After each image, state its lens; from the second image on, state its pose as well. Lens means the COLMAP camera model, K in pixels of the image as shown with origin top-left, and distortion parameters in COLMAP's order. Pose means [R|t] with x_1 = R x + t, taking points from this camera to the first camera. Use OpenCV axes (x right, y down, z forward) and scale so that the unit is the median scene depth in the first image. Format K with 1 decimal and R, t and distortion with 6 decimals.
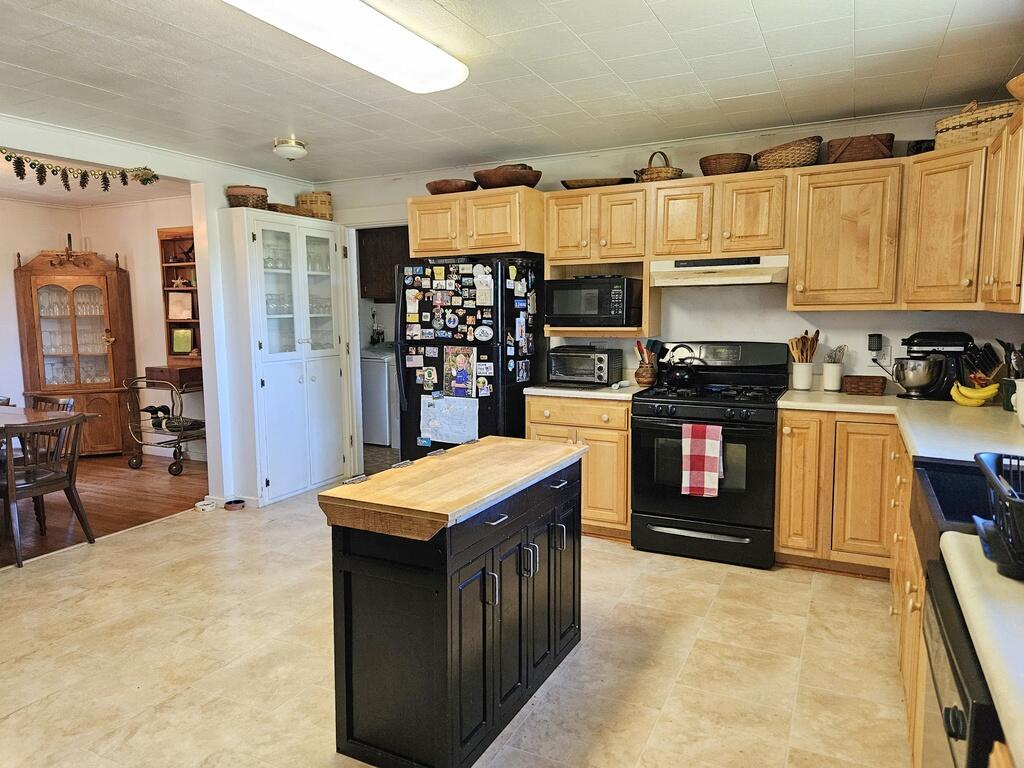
lens RADIAL K [[702.9, 0, 514.4], [0, 702.9, 387.8], [0, 0, 1]] dist [0.064162, -0.042233]
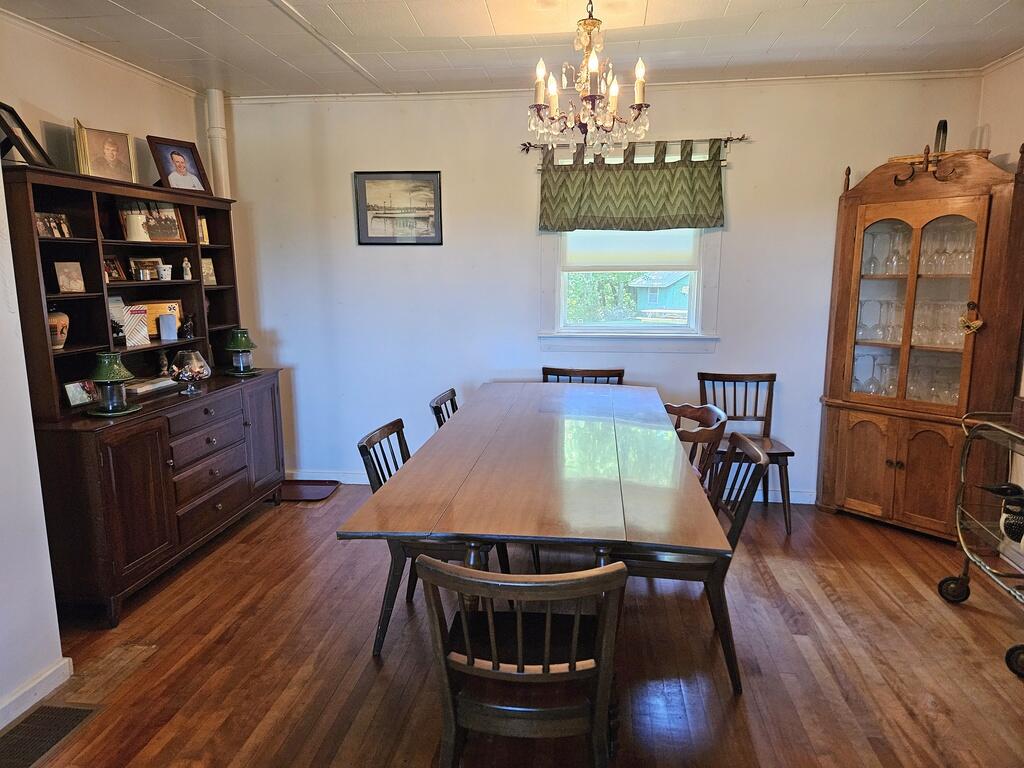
lens RADIAL K [[702.9, 0, 509.7], [0, 702.9, 385.8], [0, 0, 1]] dist [0.064162, -0.042233]
pose [[0.332933, 0.168019, -0.927860, -0.199227], [-0.101493, 0.984666, 0.141888, -0.063028], [0.937472, 0.046932, 0.344881, 0.524826]]
